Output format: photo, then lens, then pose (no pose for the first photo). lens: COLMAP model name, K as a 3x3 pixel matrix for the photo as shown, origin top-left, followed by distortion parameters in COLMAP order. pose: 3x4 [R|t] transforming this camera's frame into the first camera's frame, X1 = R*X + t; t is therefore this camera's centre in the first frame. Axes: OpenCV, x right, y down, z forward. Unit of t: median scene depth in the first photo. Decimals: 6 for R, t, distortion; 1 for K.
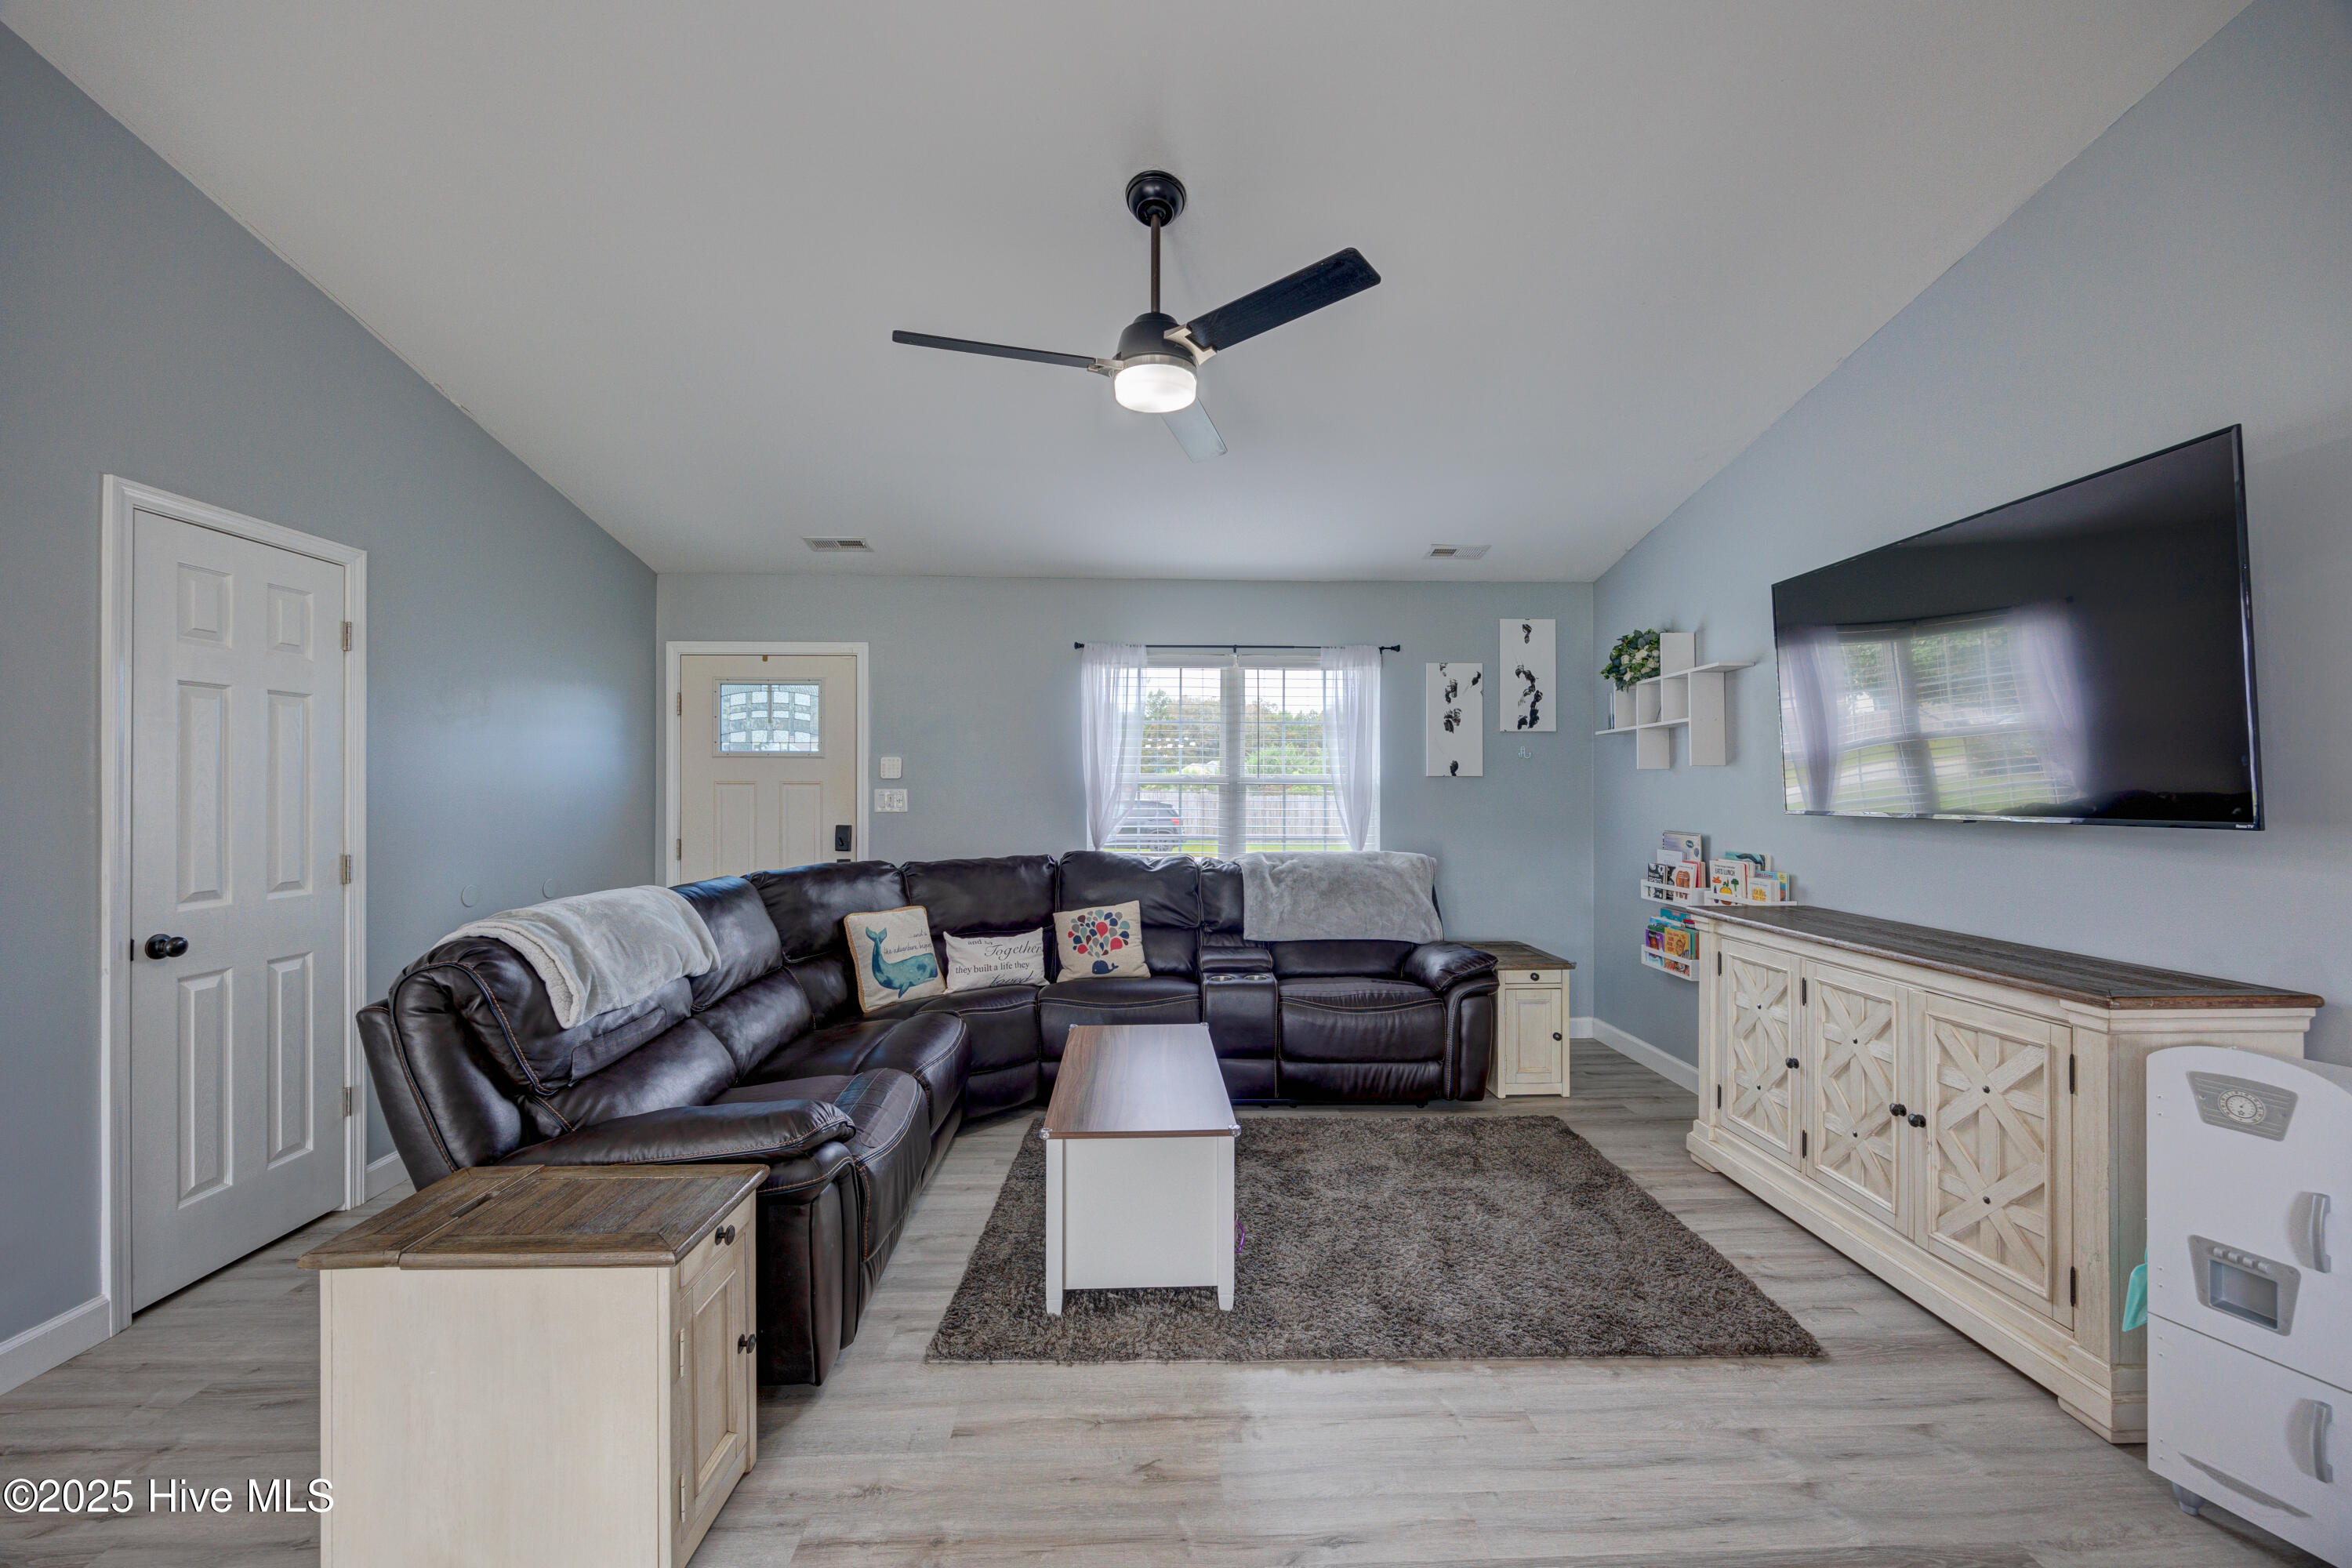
lens RADIAL K [[923.6, 0, 1178.6], [0, 923.6, 788.8], [0, 0, 1]] dist [-0.000795, 0.000050]
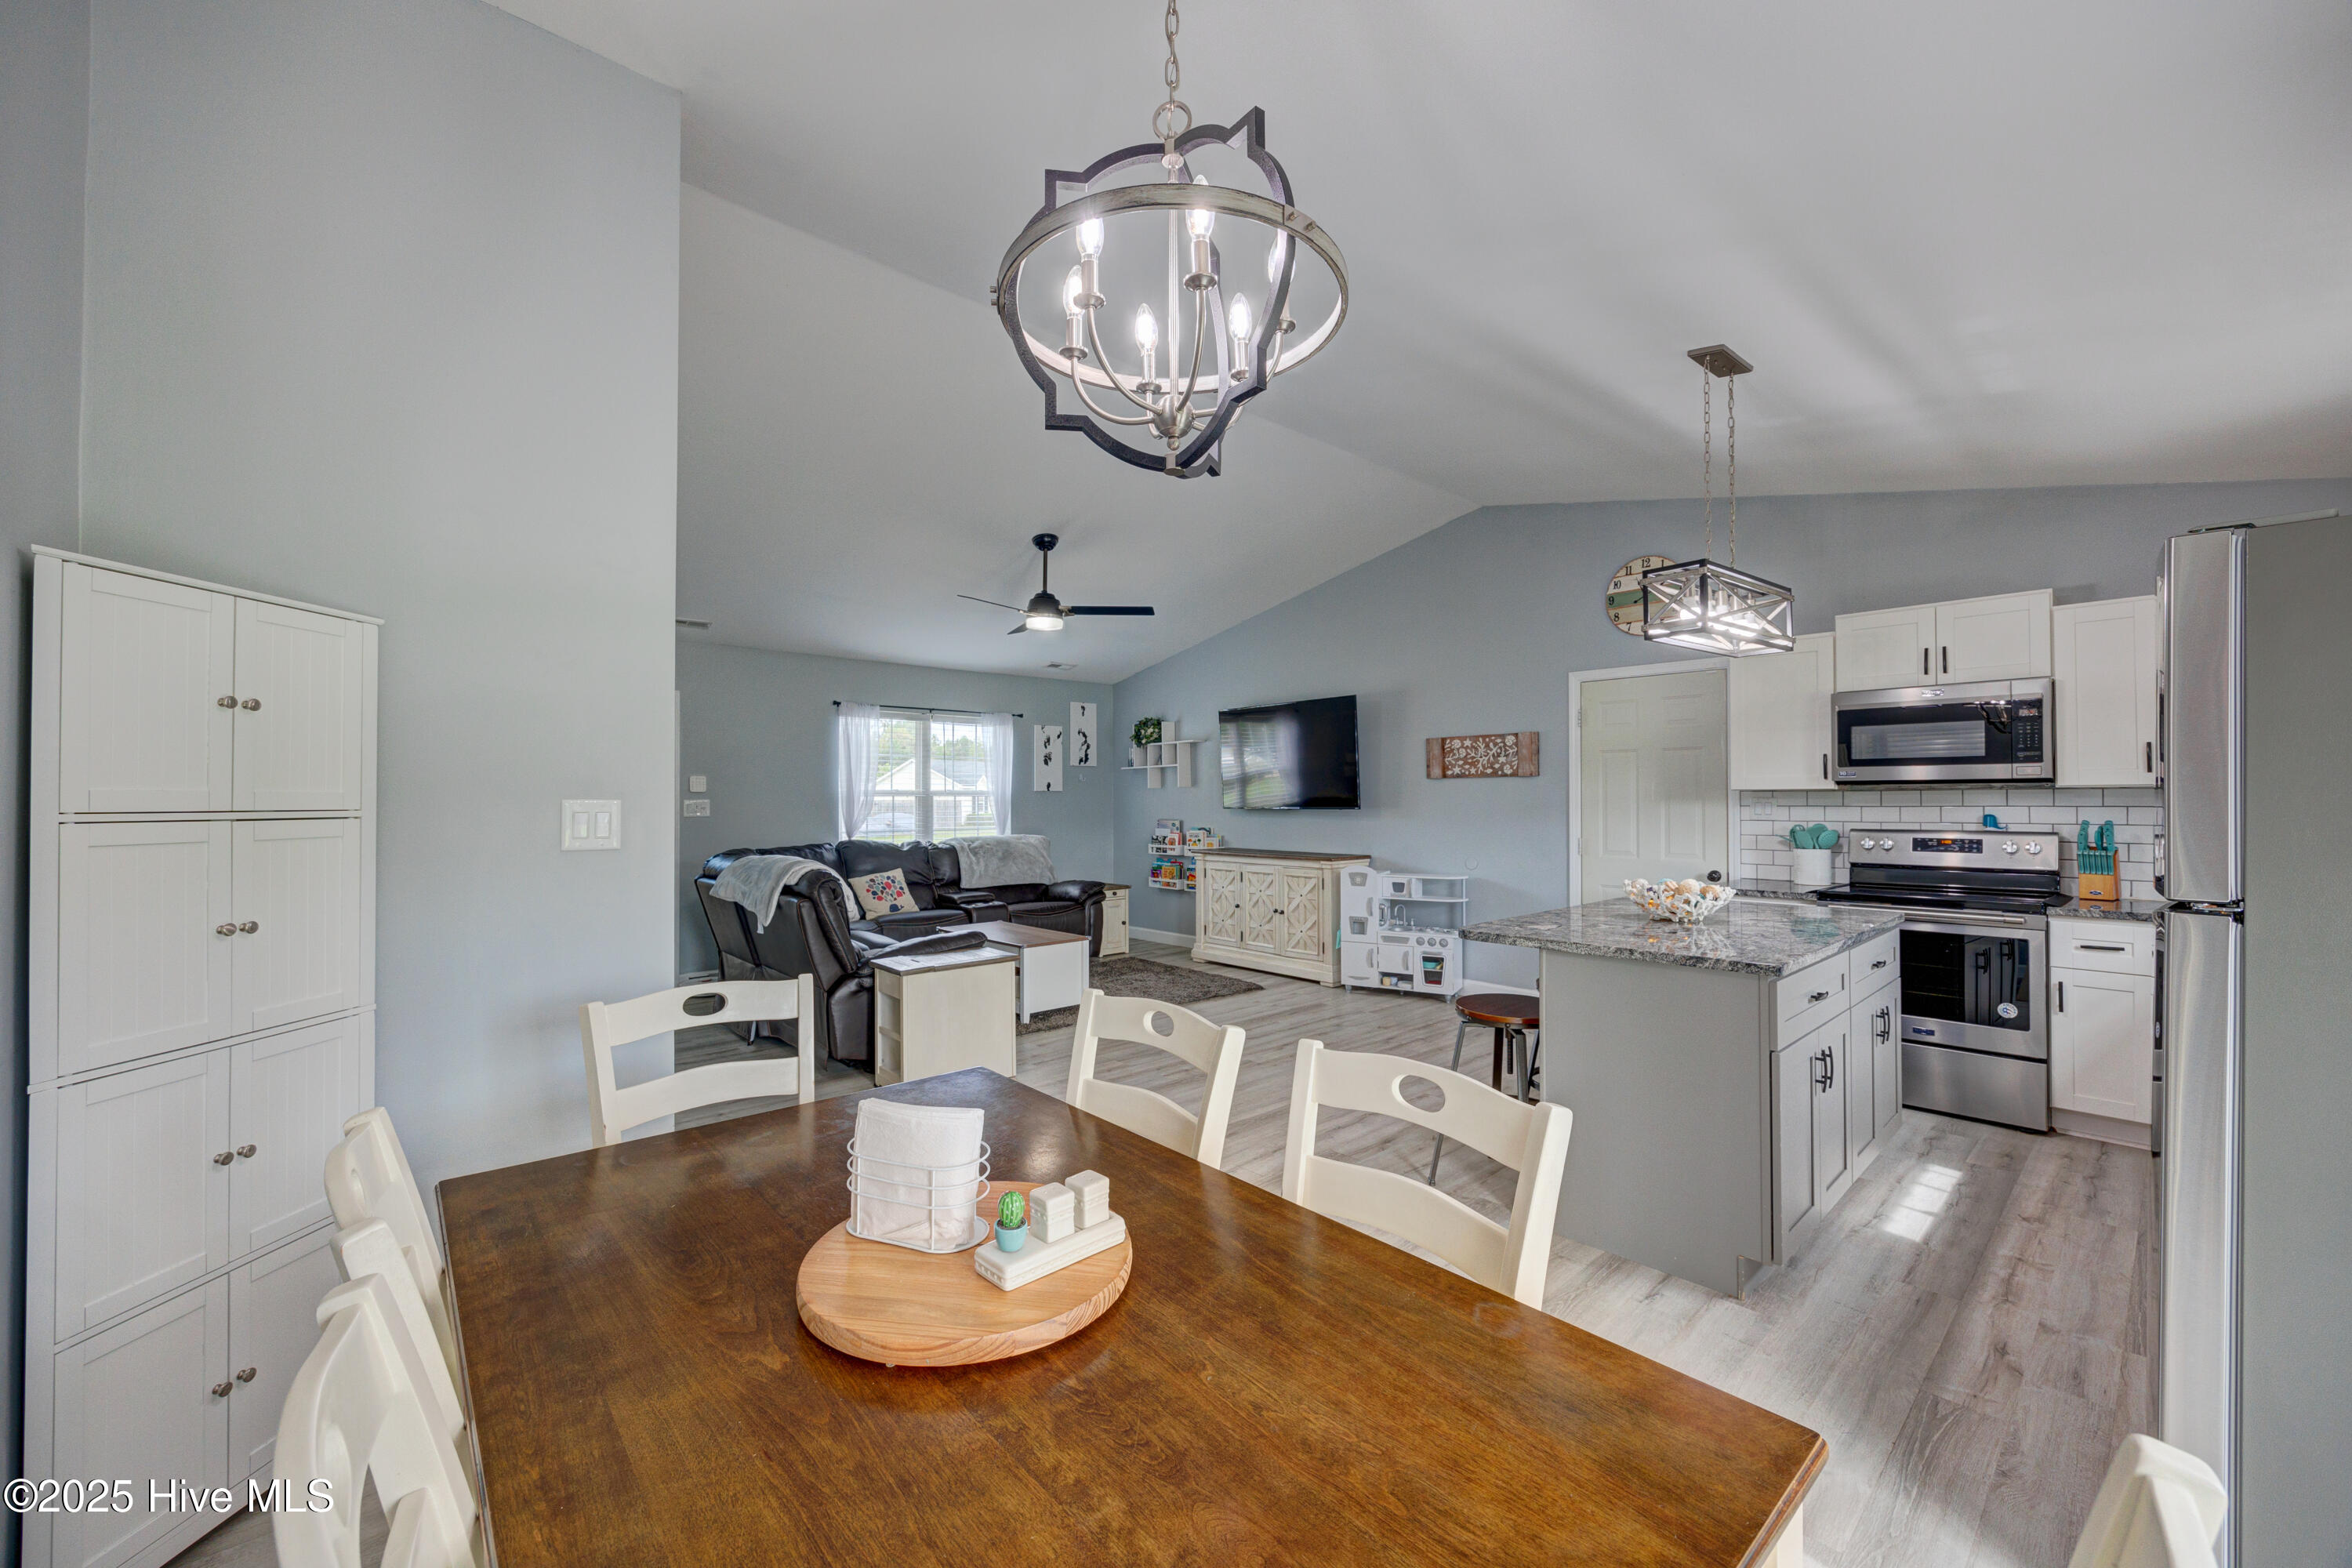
lens RADIAL K [[949.1, 0, 1194.8], [0, 949.1, 787.0], [0, 0, 1]] dist [-0.000066, -0.000241]
pose [[0.756119, 0.004593, 0.654418, -0.746181], [0.003868, 0.999927, -0.011488, 0.000333], [-0.654423, 0.011218, 0.756046, -0.592276]]
